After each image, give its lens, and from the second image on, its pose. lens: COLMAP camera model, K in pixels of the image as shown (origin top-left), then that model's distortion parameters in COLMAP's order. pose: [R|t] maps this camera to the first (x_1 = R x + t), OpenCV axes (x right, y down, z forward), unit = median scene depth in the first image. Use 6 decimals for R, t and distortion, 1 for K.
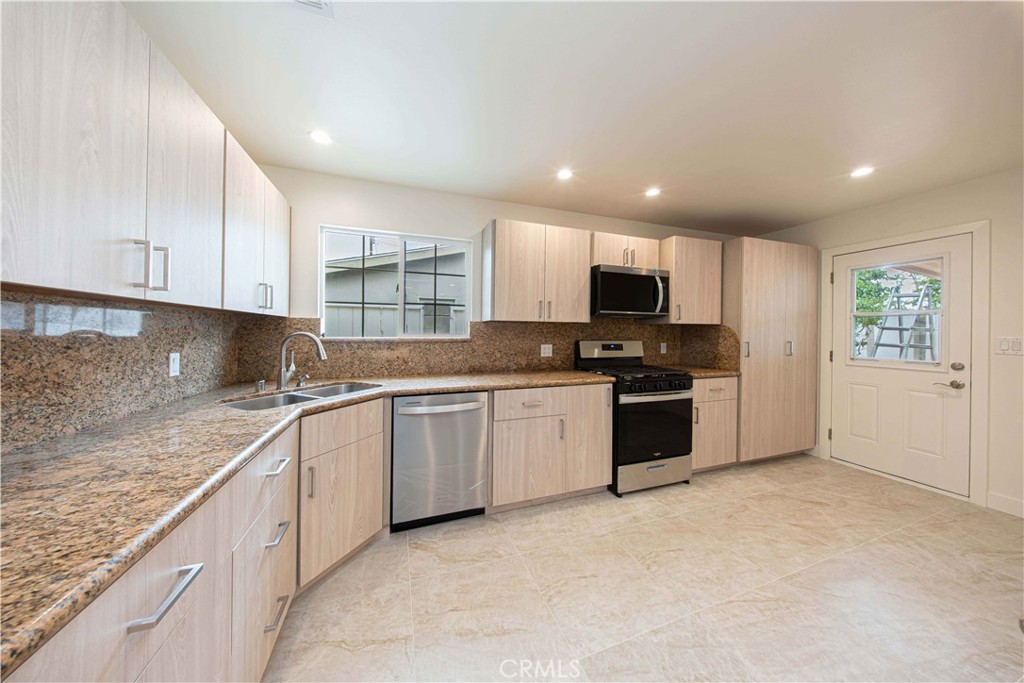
lens RADIAL K [[294.2, 0, 506.9], [0, 294.2, 330.1], [0, 0, 1]] dist [-0.004944, -0.000538]
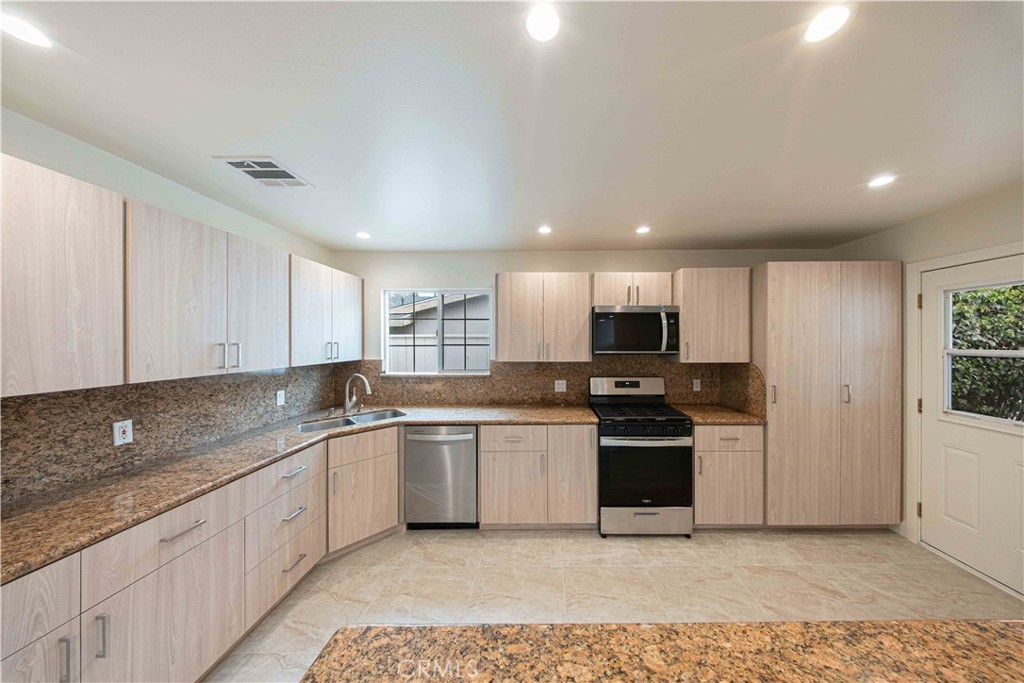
lens RADIAL K [[294.2, 0, 528.5], [0, 294.2, 342.6], [0, 0, 1]] dist [-0.004944, -0.000538]
pose [[0.942282, -0.022215, -0.334082, 0.468287], [0.020293, 0.999751, -0.009242, -0.097424], [0.334204, 0.001929, 0.942499, -0.044643]]
